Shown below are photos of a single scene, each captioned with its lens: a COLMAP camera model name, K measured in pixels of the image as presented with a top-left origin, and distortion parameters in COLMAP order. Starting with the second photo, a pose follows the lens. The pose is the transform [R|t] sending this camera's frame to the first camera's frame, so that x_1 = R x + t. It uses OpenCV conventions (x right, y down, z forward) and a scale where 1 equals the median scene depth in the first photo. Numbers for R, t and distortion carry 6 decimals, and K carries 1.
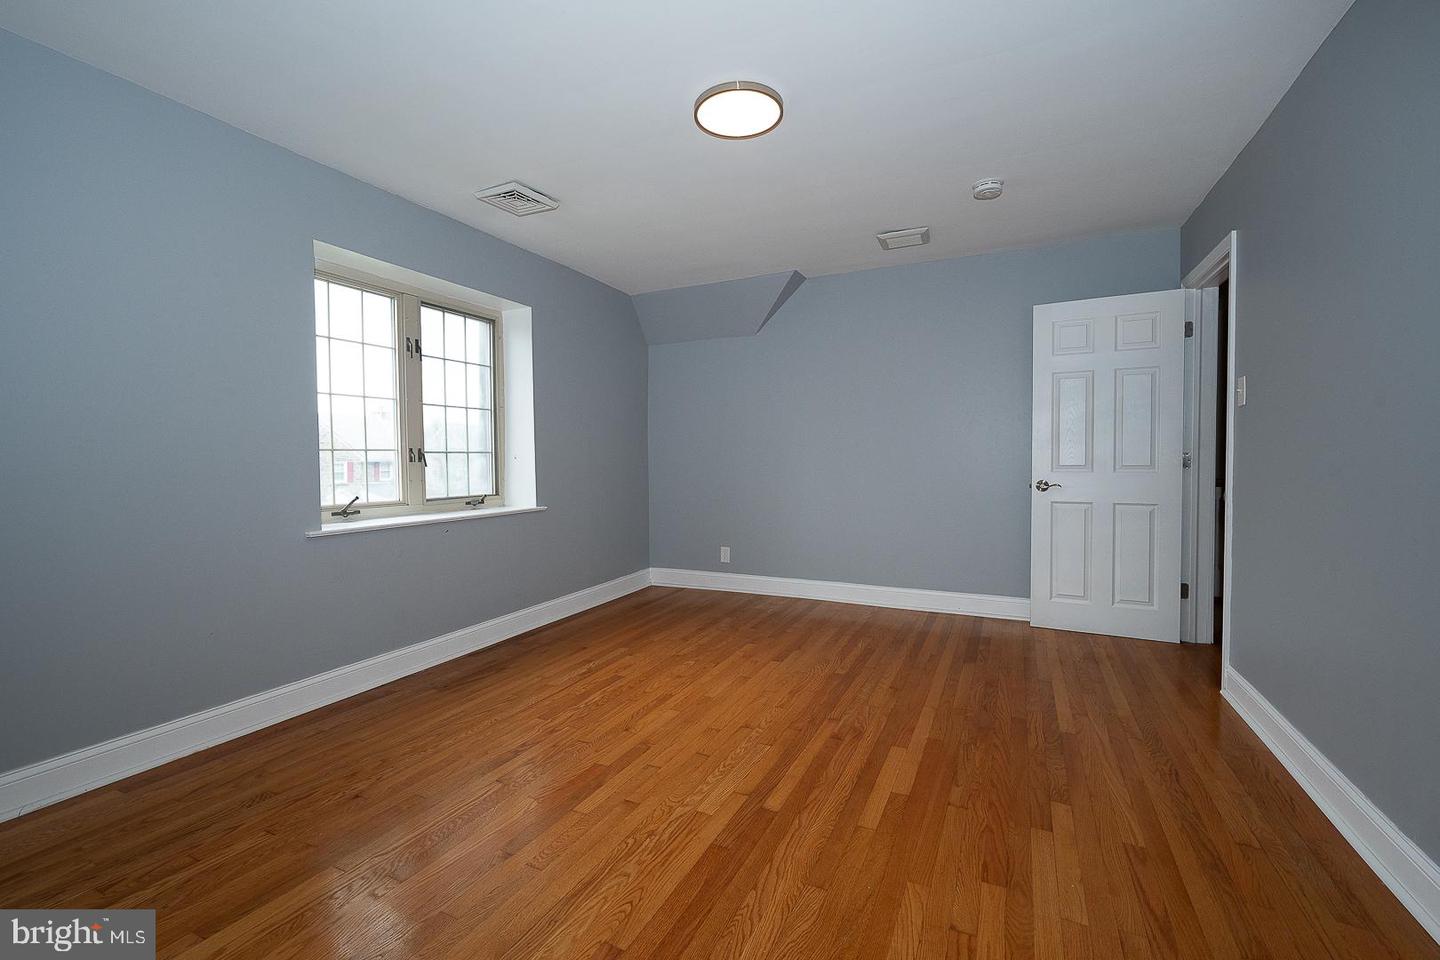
lens RADIAL K [[614.4, 0, 720.0], [0, 614.4, 480.0], [0, 0, 1]] dist [-0.000685, 0.000076]
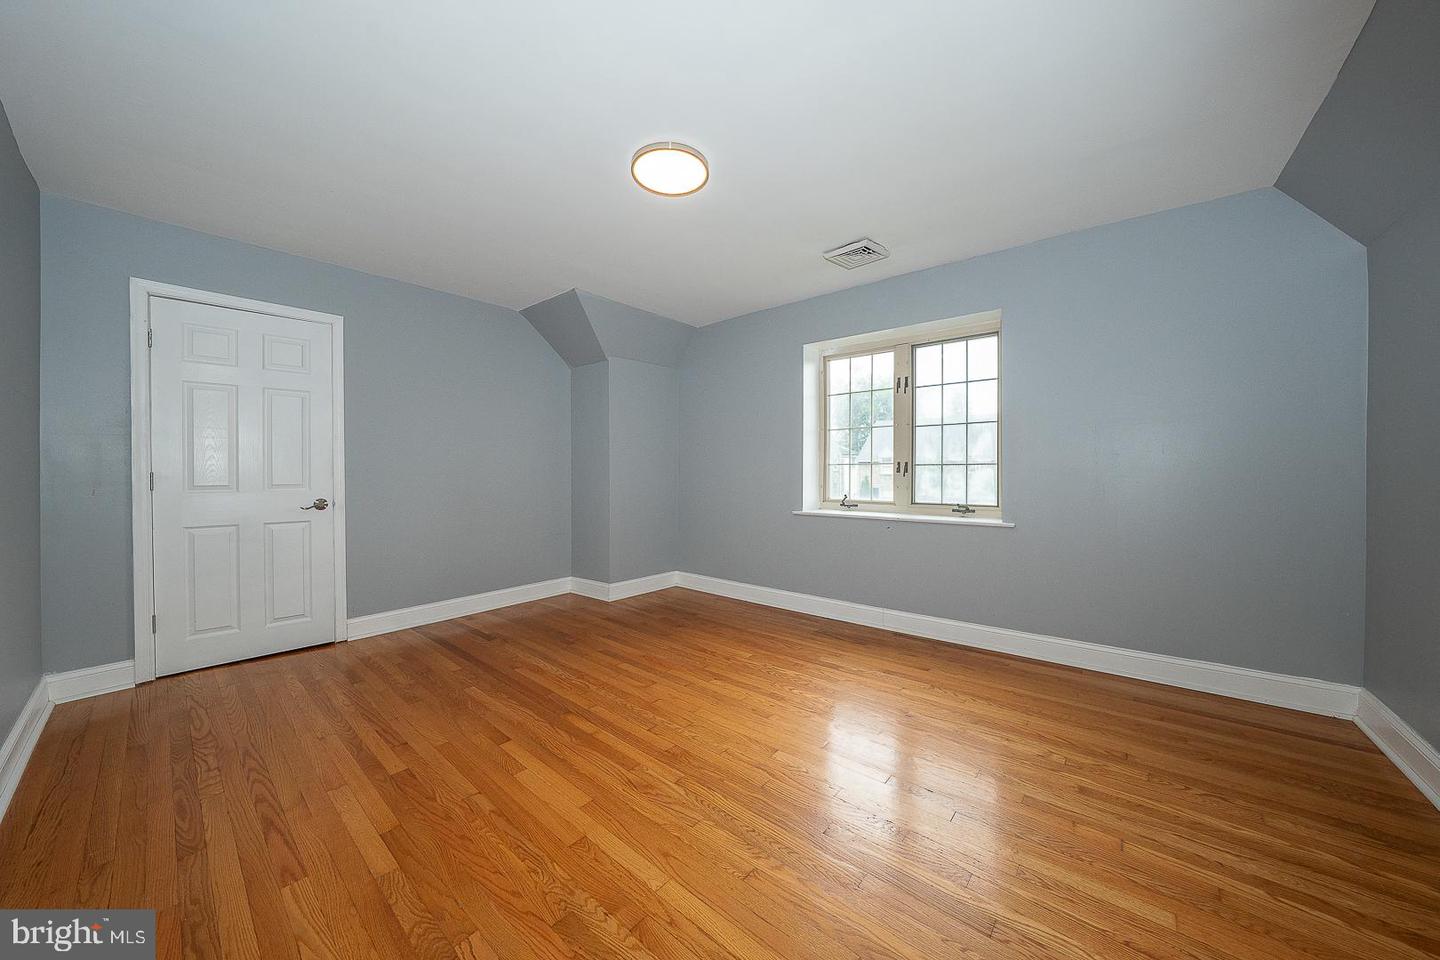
lens RADIAL K [[495.5, 0, 720.6], [0, 495.5, 477.5], [0, 0, 1]] dist [-0.026633, 0.004271]
pose [[-0.253866, 0.015595, -0.967114, 0.596811], [-0.031849, 0.999193, 0.024473, -0.031865], [0.966715, 0.037014, -0.253164, 0.884292]]
